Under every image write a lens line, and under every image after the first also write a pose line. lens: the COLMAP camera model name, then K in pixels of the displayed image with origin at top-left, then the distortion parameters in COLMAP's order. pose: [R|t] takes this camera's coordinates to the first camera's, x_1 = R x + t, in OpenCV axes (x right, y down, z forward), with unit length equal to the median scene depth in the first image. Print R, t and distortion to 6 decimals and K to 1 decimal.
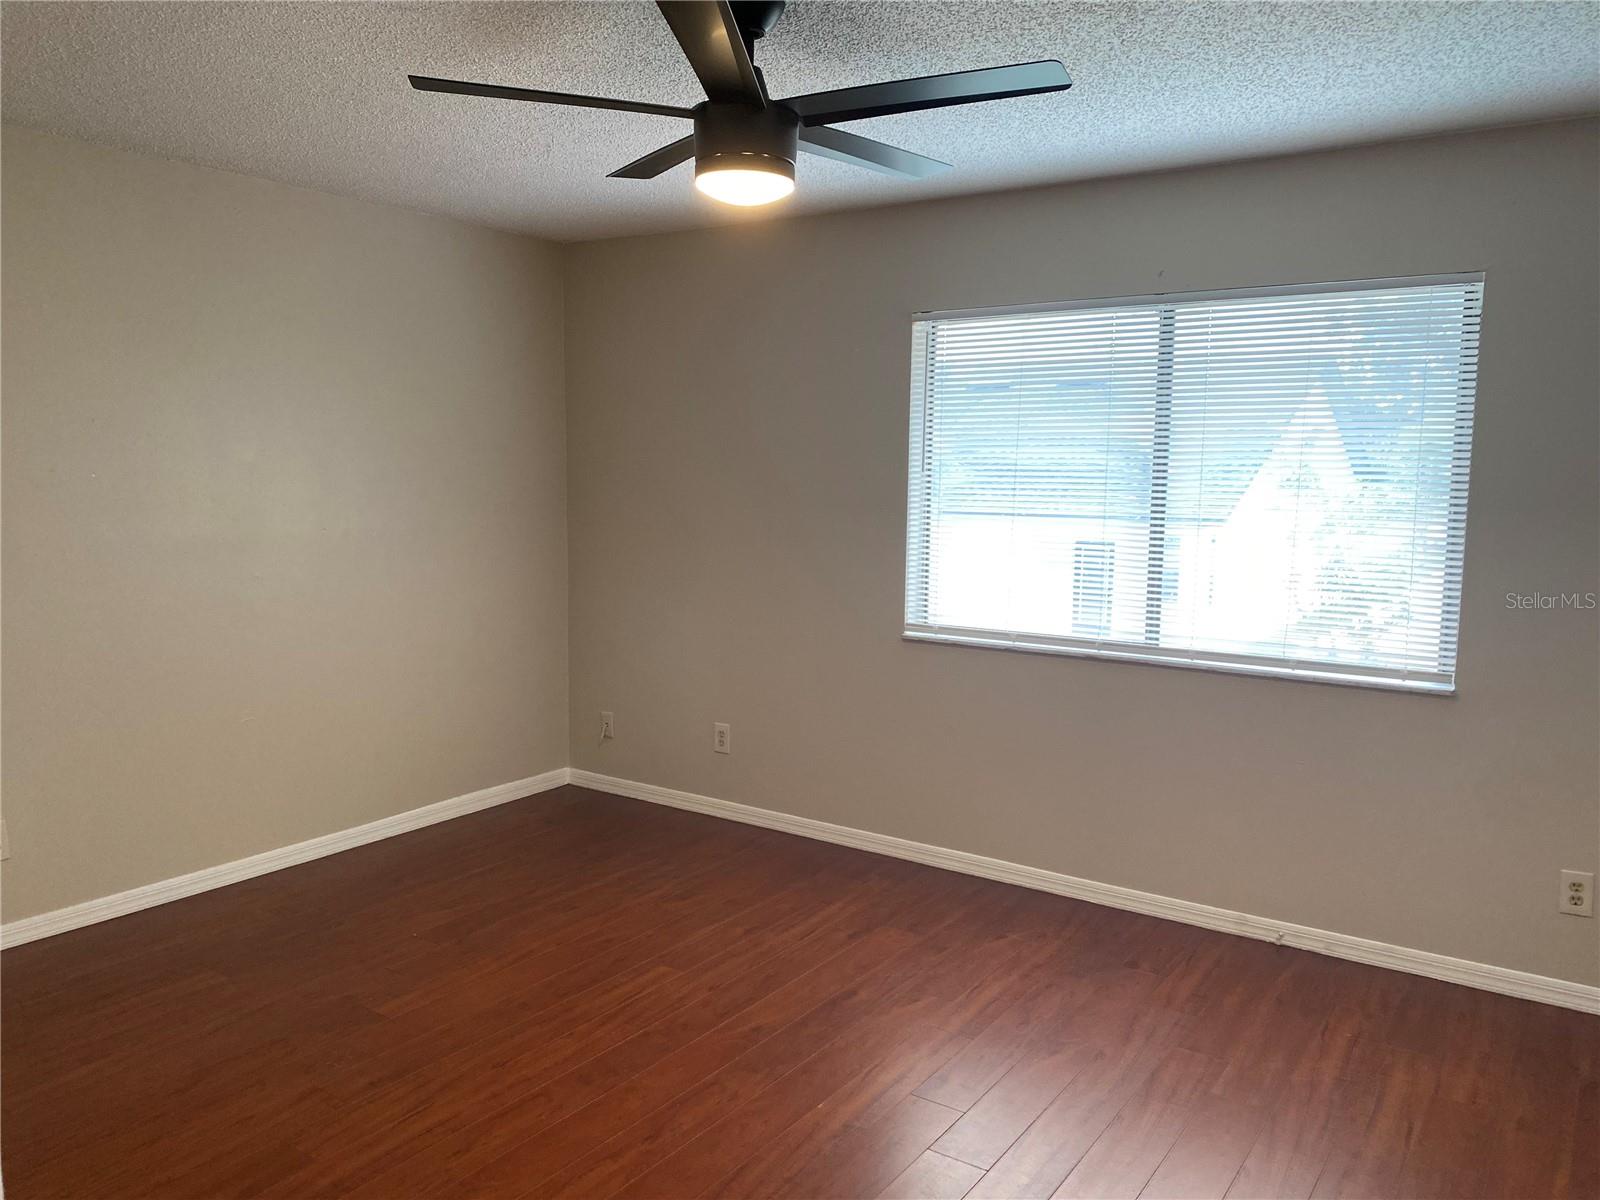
lens RADIAL K [[1221.5, 0, 800.0], [0, 1221.5, 600.0], [0, 0, 1]] dist [-0.003911, -0.000533]
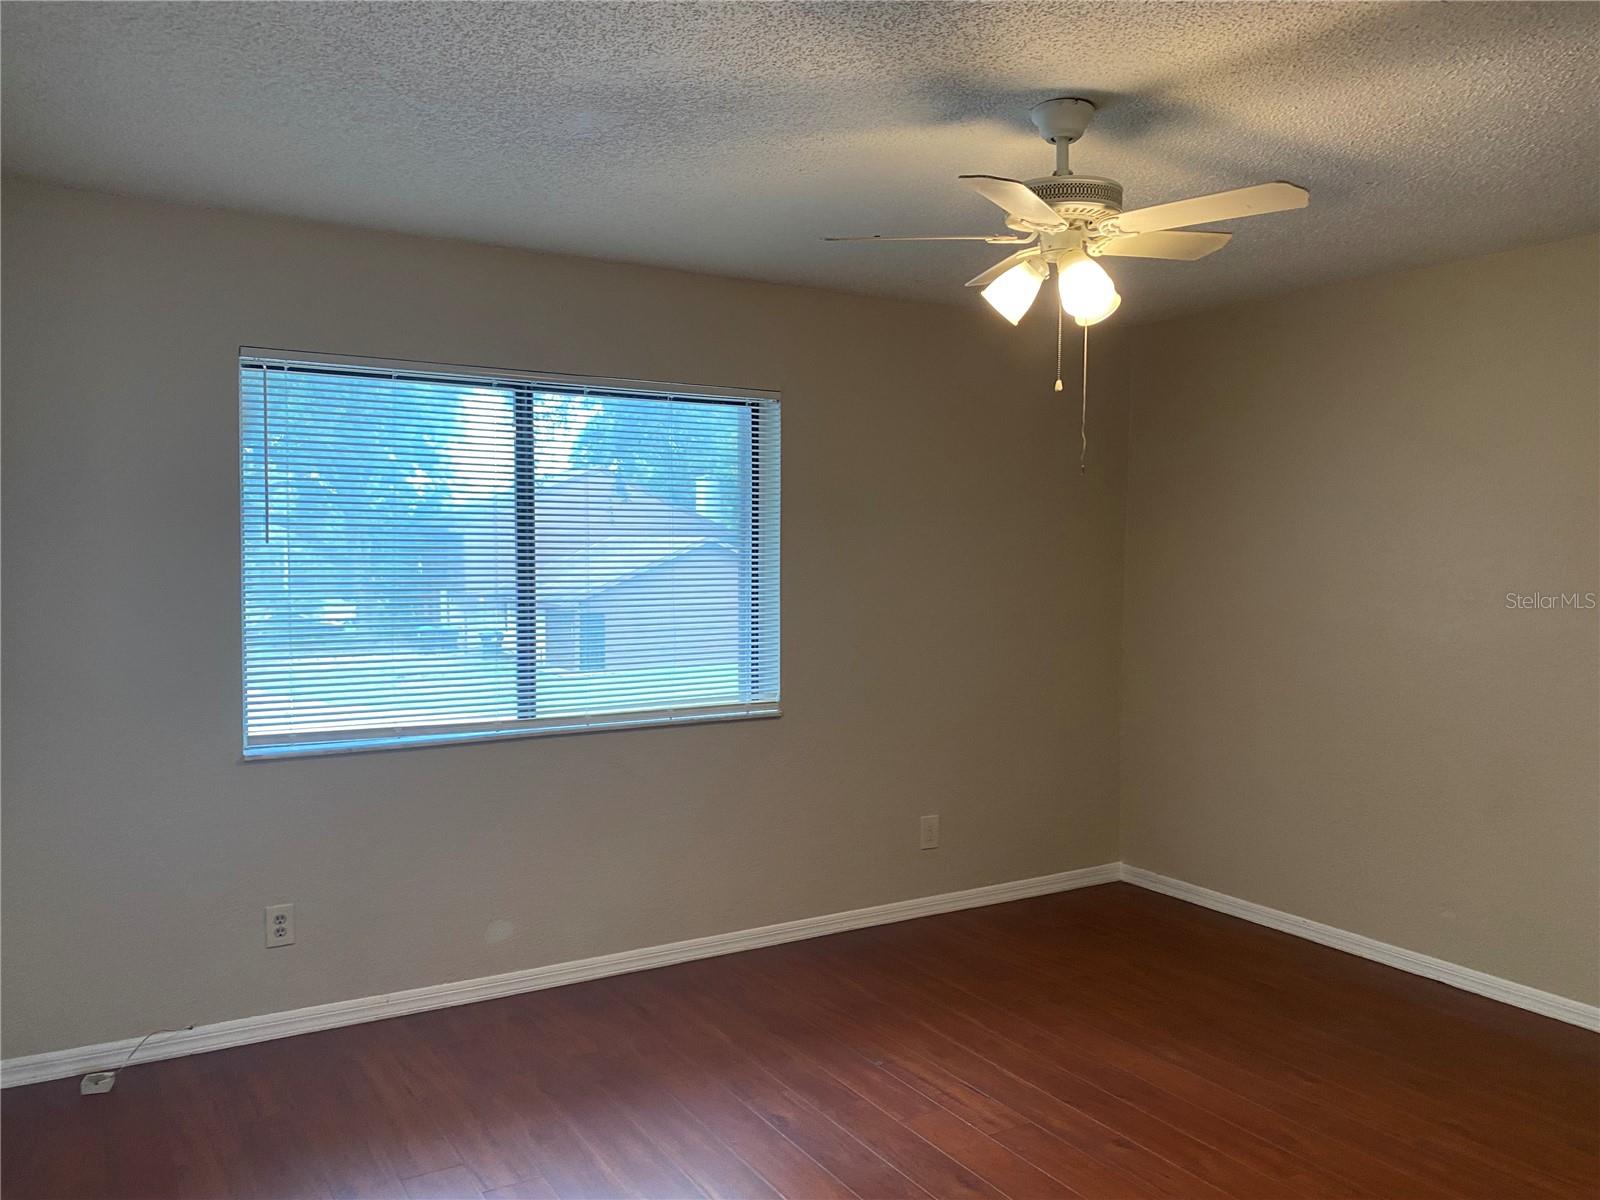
lens RADIAL K [[1221.5, 0, 800.0], [0, 1221.5, 600.0], [0, 0, 1]] dist [-0.003911, -0.000533]
pose [[0.413225, -0.052859, 0.909093, -0.494547], [0.102157, 0.994703, 0.011402, -0.045440], [-0.904880, 0.088158, 0.416437, 0.344188]]
